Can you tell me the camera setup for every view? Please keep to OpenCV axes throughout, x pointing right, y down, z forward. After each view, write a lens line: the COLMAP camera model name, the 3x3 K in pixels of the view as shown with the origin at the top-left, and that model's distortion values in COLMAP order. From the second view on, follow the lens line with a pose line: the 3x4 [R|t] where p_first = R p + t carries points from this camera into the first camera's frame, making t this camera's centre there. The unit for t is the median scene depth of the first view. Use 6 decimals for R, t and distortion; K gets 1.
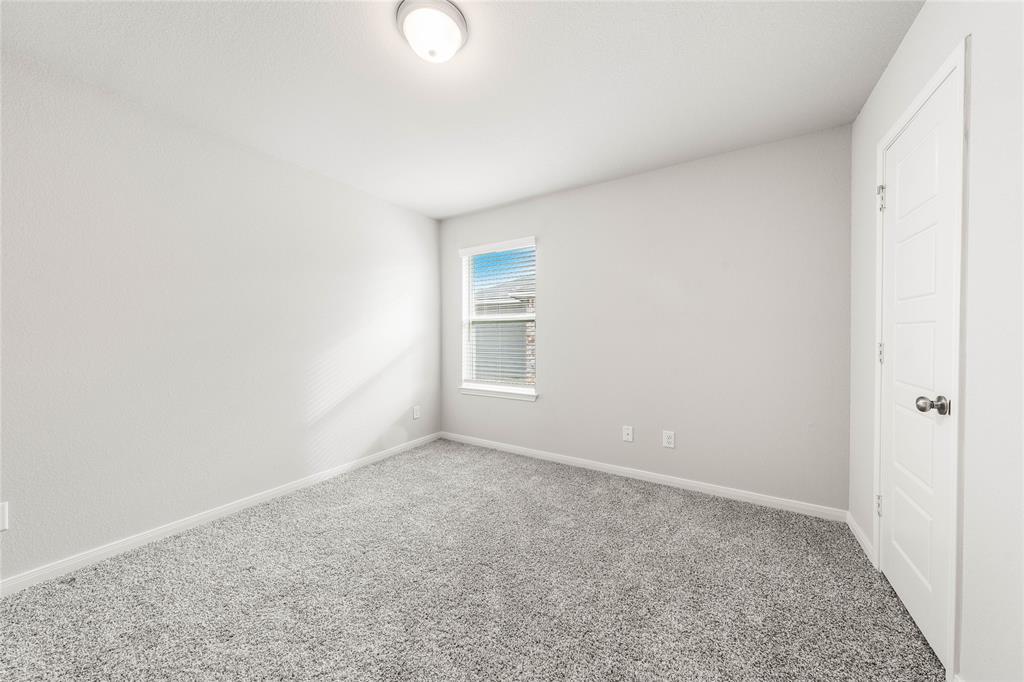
lens RADIAL K [[351.0, 0, 508.0], [0, 351.0, 341.1], [0, 0, 1]] dist [0.000160, -0.000151]
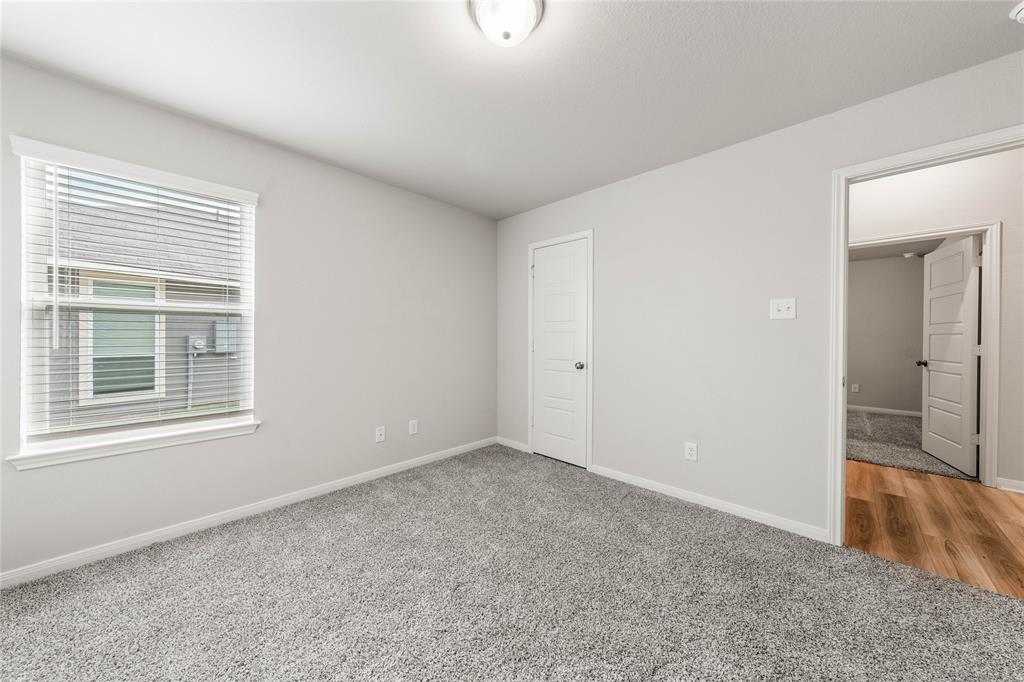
lens RADIAL K [[351.0, 0, 510.5], [0, 351.0, 340.8], [0, 0, 1]] dist [0.000160, -0.000151]
pose [[0.201420, -0.005232, 0.979491, -0.560639], [0.014540, 0.999892, 0.002351, -0.003662], [-0.979397, 0.013768, 0.201474, 0.412401]]
